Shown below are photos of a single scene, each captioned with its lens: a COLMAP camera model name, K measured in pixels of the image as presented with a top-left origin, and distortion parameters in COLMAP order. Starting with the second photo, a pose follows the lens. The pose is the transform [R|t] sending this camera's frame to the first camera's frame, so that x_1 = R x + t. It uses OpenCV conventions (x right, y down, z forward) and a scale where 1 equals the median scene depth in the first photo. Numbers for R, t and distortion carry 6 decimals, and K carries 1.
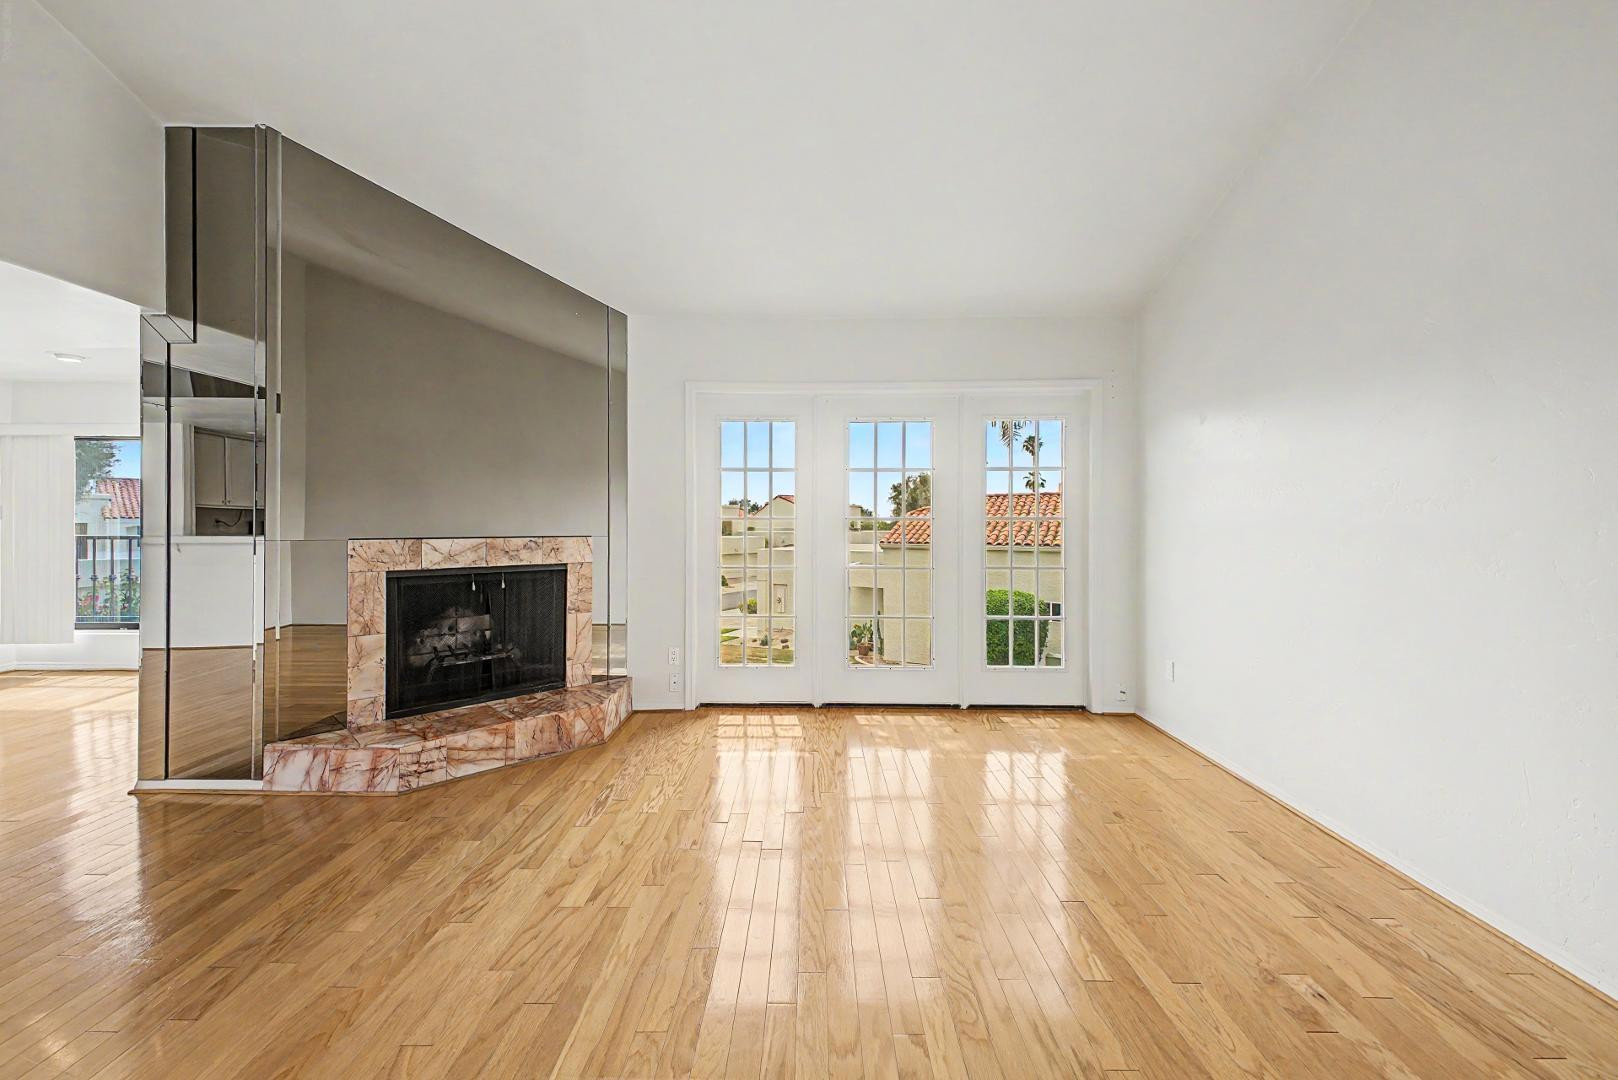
lens RADIAL K [[635.8, 0, 810.0], [0, 635.8, 526.3], [0, 0, 1]] dist [0.013104, -0.003037]
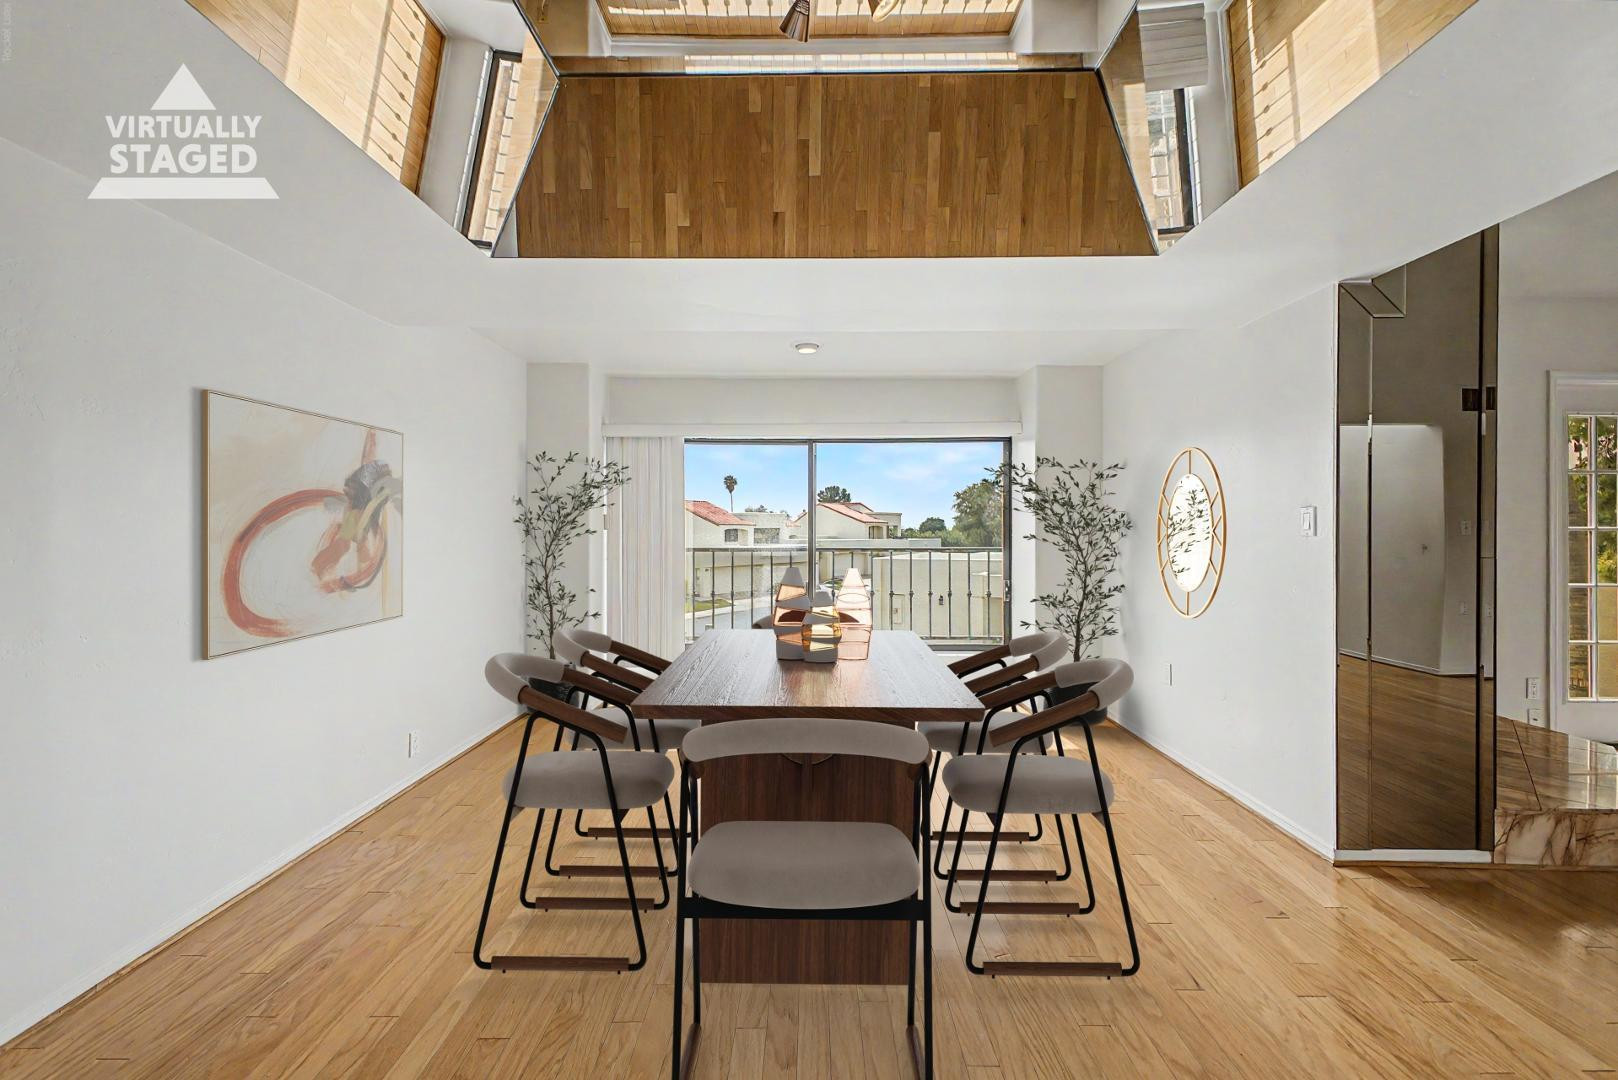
lens RADIAL K [[635.8, 0, 808.3], [0, 635.8, 529.6], [0, 0, 1]] dist [0.013104, -0.003037]
pose [[0.999991, 0.003574, -0.002431, -1.725825], [-0.003588, 0.999976, -0.005902, -0.005428], [0.002410, 0.005911, 0.999980, 0.175447]]
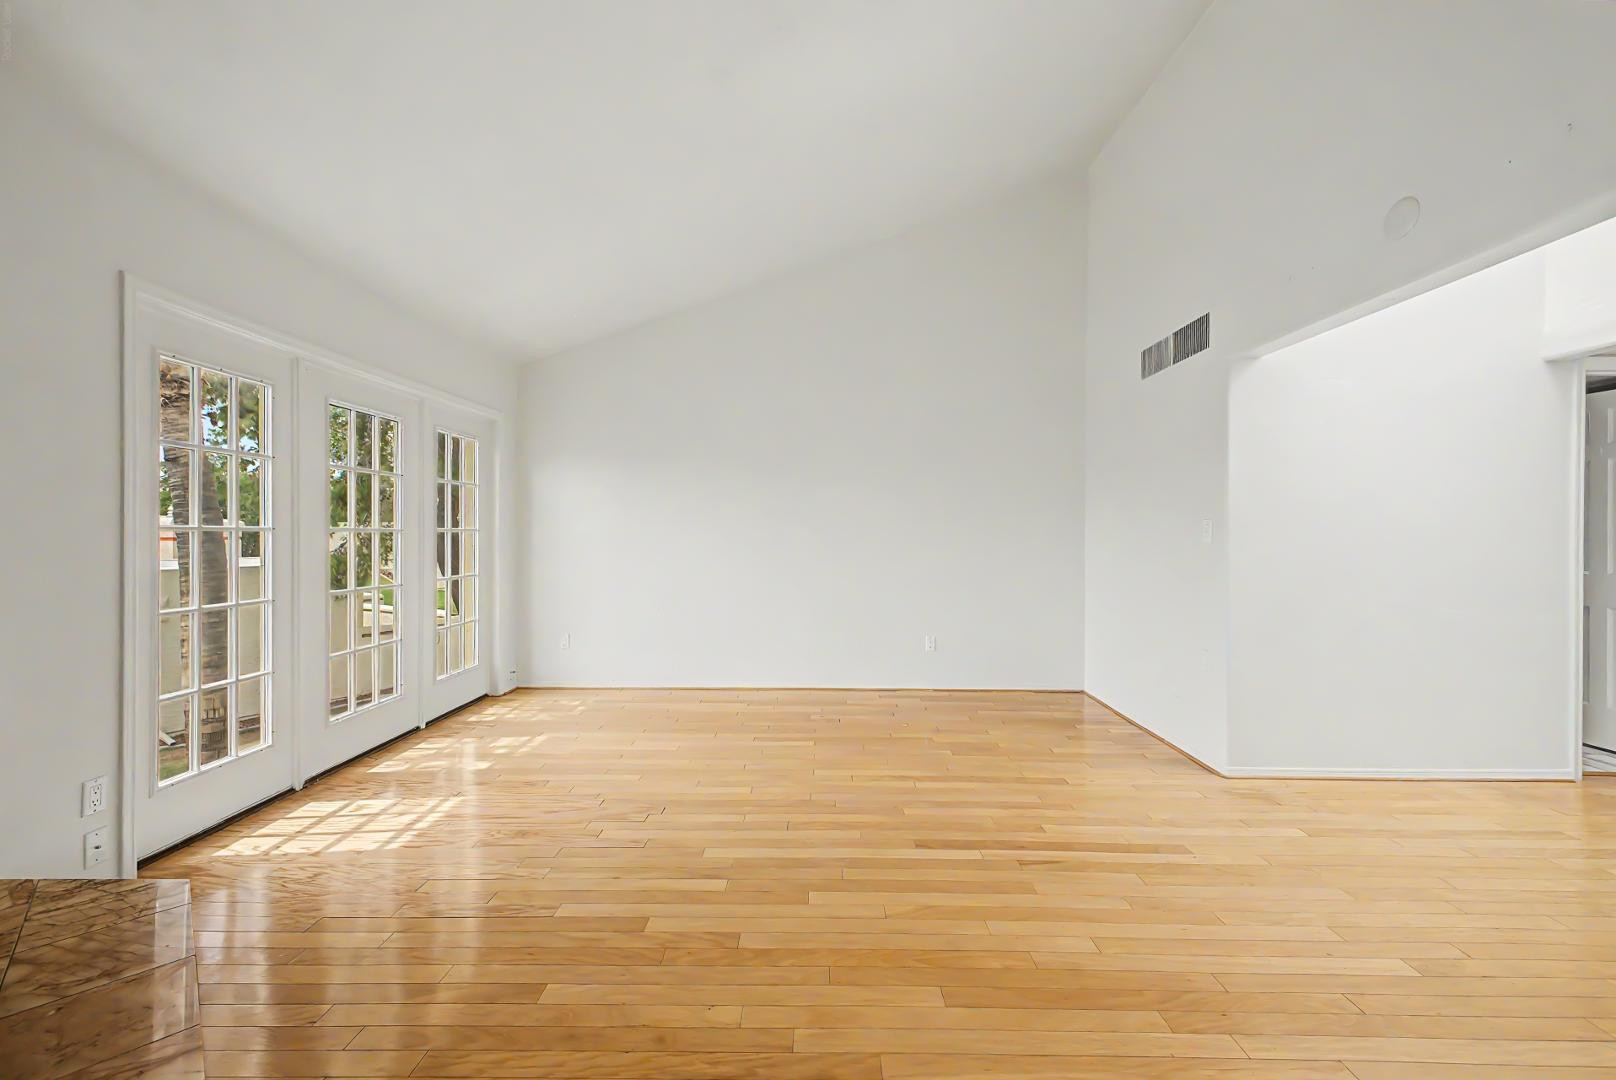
lens RADIAL K [[635.0, 0, 809.0], [0, 635.0, 531.5], [0, 0, 1]] dist [0.013104, -0.003037]
pose [[-0.004548, 0.000974, 0.999989, -1.059465], [0.002348, 0.999997, -0.000964, -0.012341], [-0.999987, 0.002343, -0.004550, 0.611210]]
